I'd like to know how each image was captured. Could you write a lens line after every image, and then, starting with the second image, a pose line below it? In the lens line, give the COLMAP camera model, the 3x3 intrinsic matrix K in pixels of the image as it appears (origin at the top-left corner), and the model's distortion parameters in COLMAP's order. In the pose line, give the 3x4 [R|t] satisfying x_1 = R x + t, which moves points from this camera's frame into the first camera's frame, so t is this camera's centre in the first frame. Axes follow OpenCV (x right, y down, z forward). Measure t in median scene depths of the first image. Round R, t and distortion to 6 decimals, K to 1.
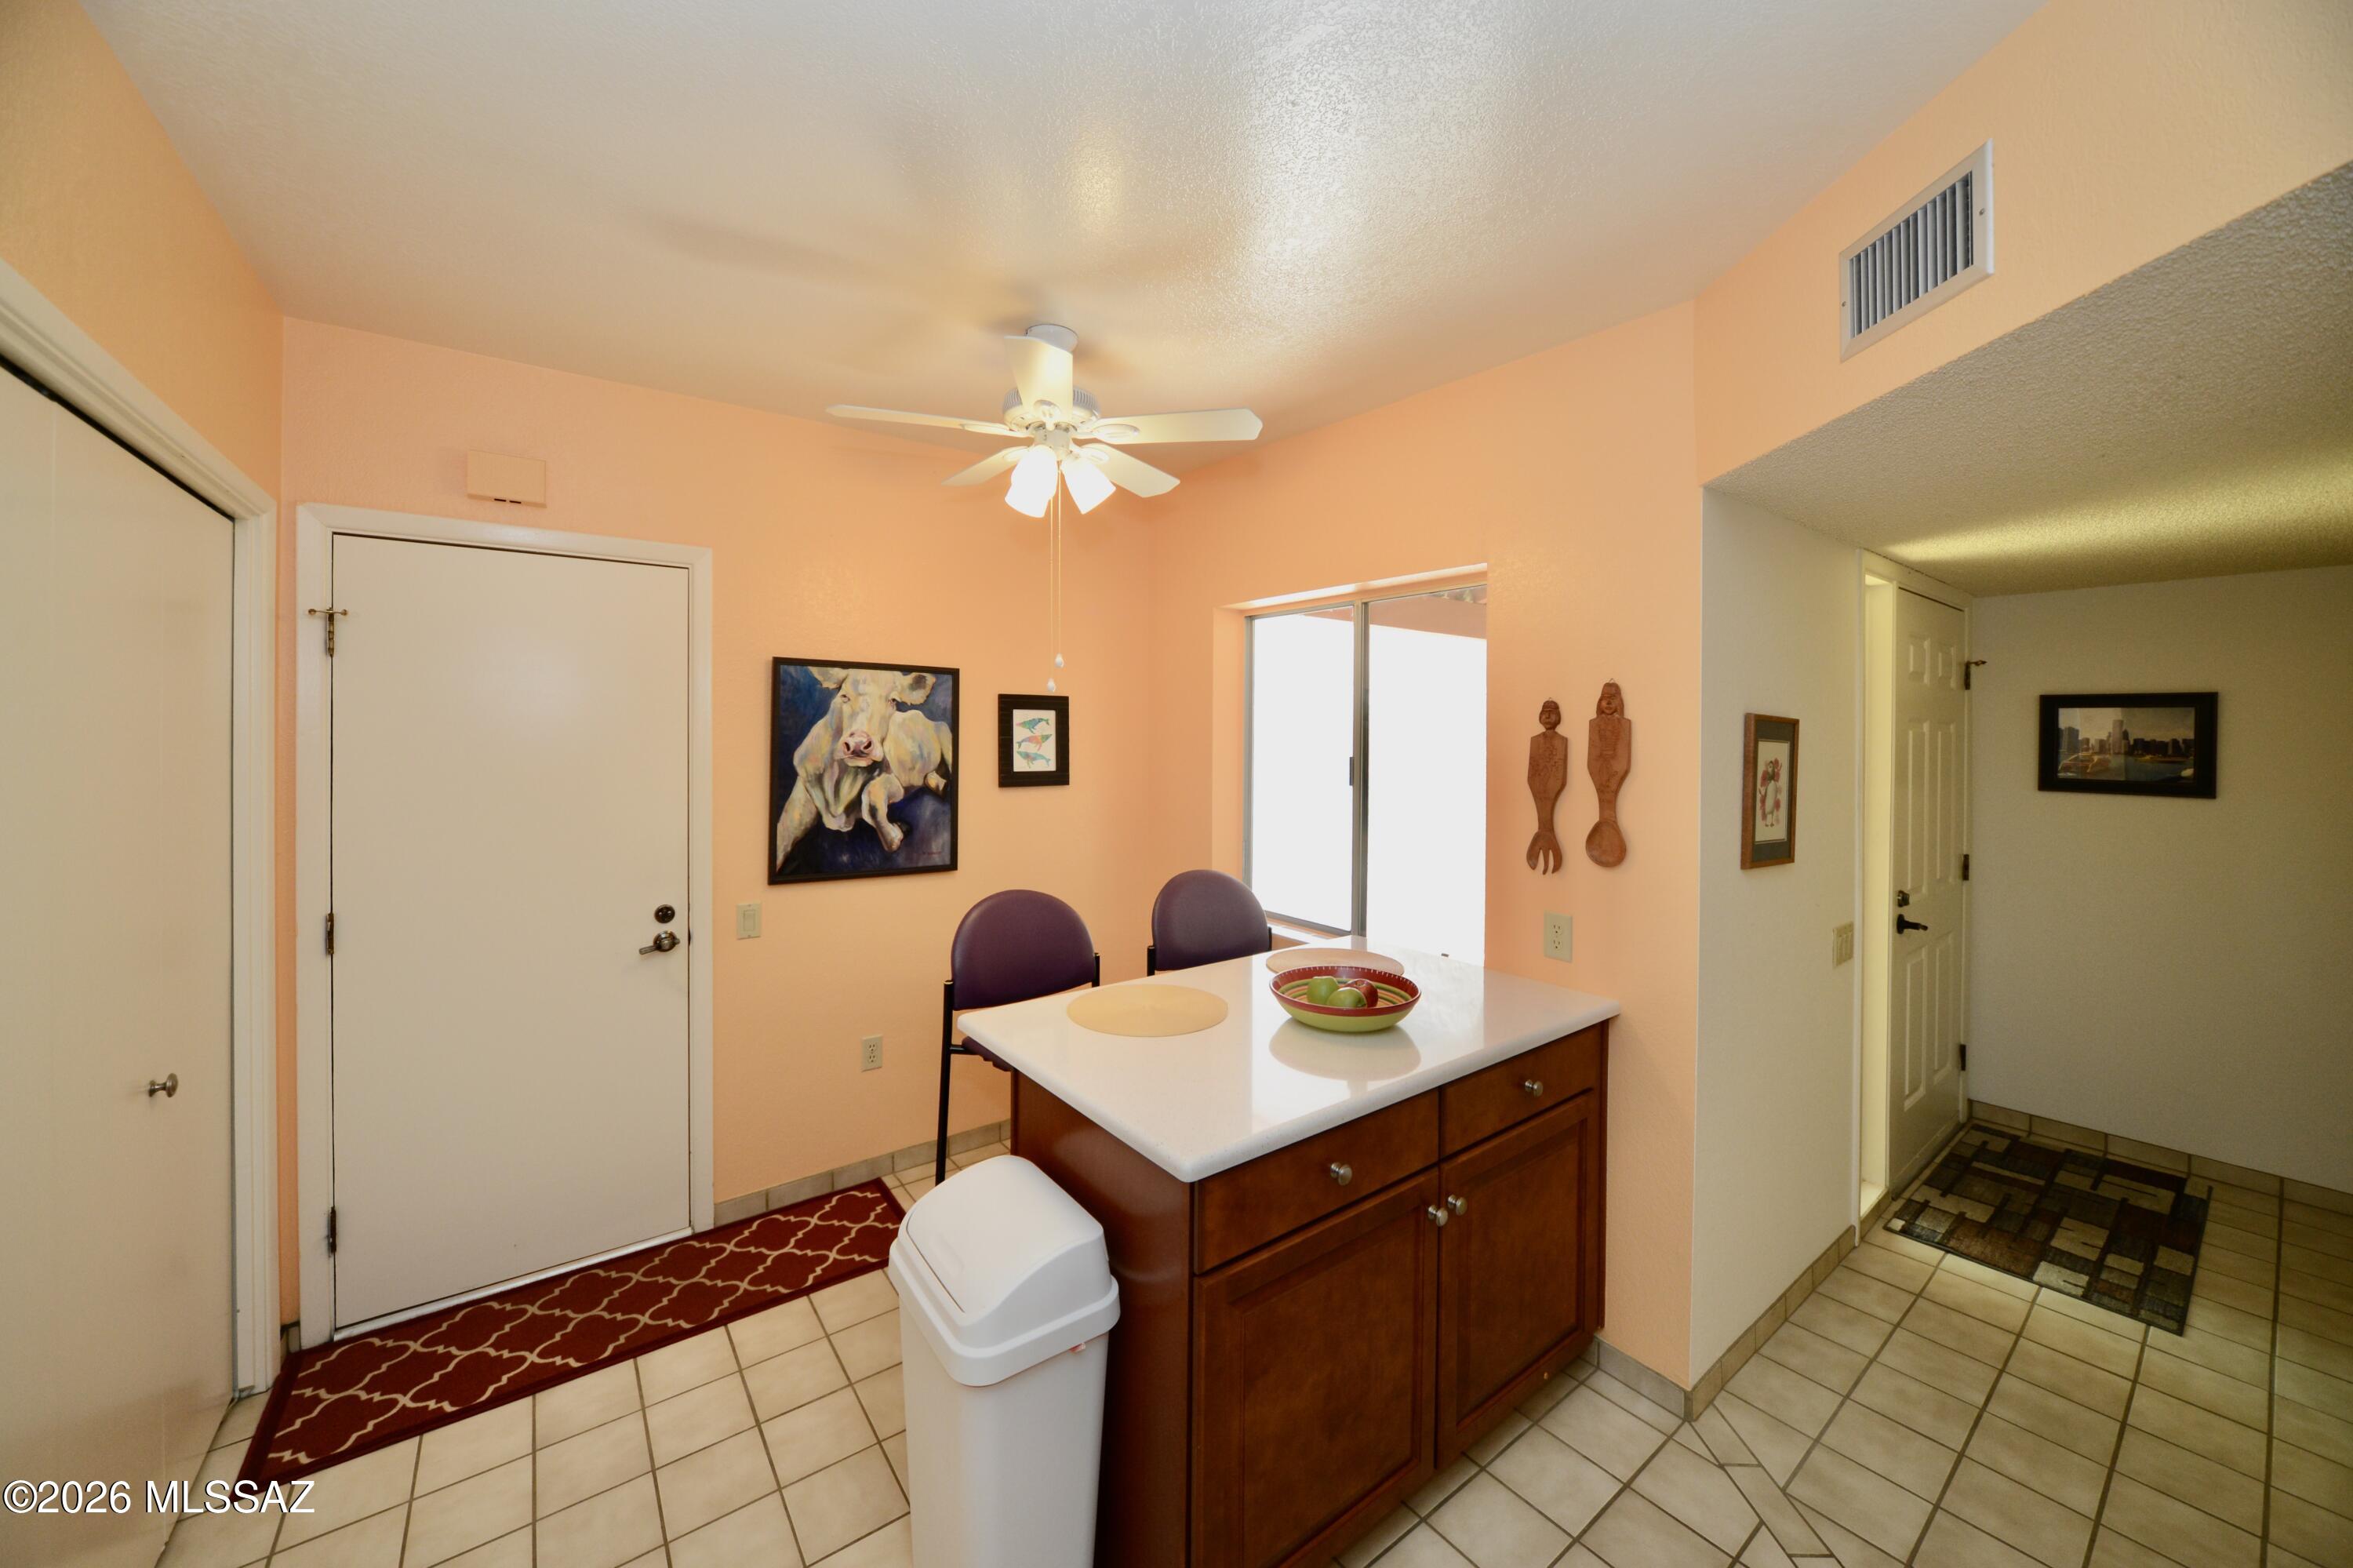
lens RADIAL K [[848.0, 0, 1166.1], [0, 848.0, 742.1], [0, 0, 1]] dist [-0.000281, 0.000025]
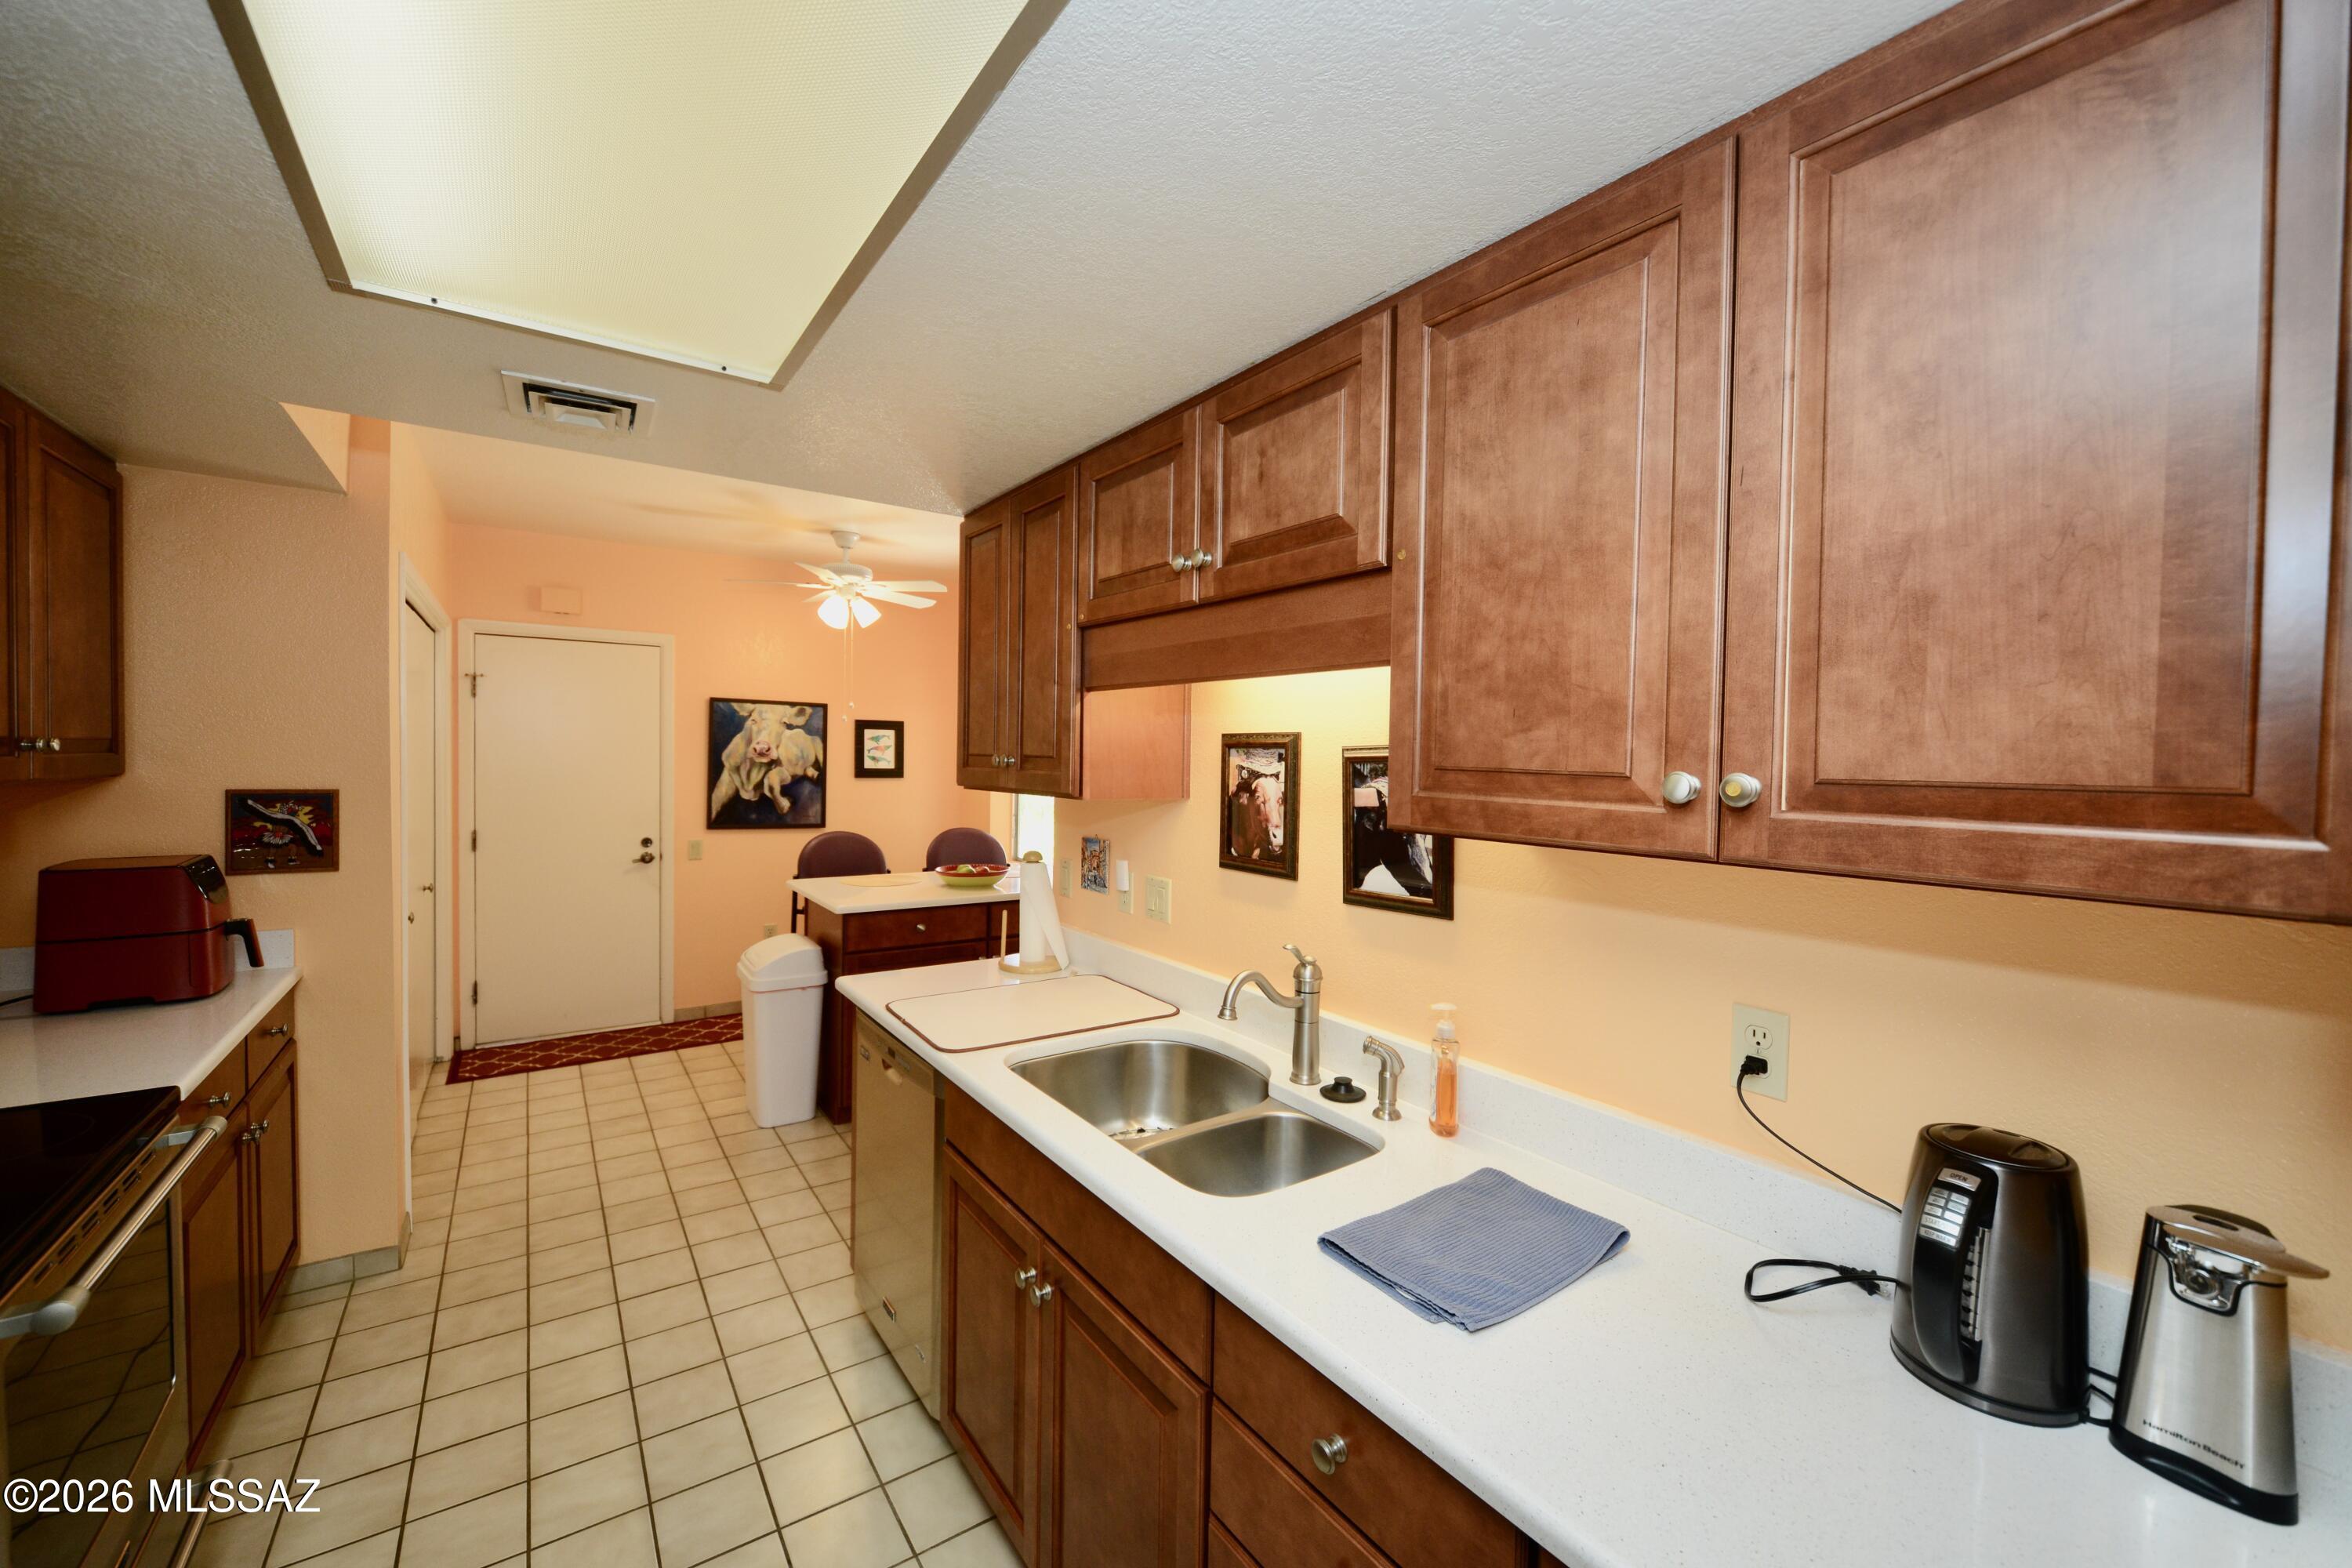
lens RADIAL K [[925.4, 0, 1176.0], [0, 925.4, 784.0], [0, 0, 1]] dist [0.012820, -0.000034]
pose [[0.999422, 0.013538, -0.031187, 0.526391], [-0.012906, 0.999709, 0.020379, 0.024389], [0.031454, -0.019964, 0.999306, -0.829975]]
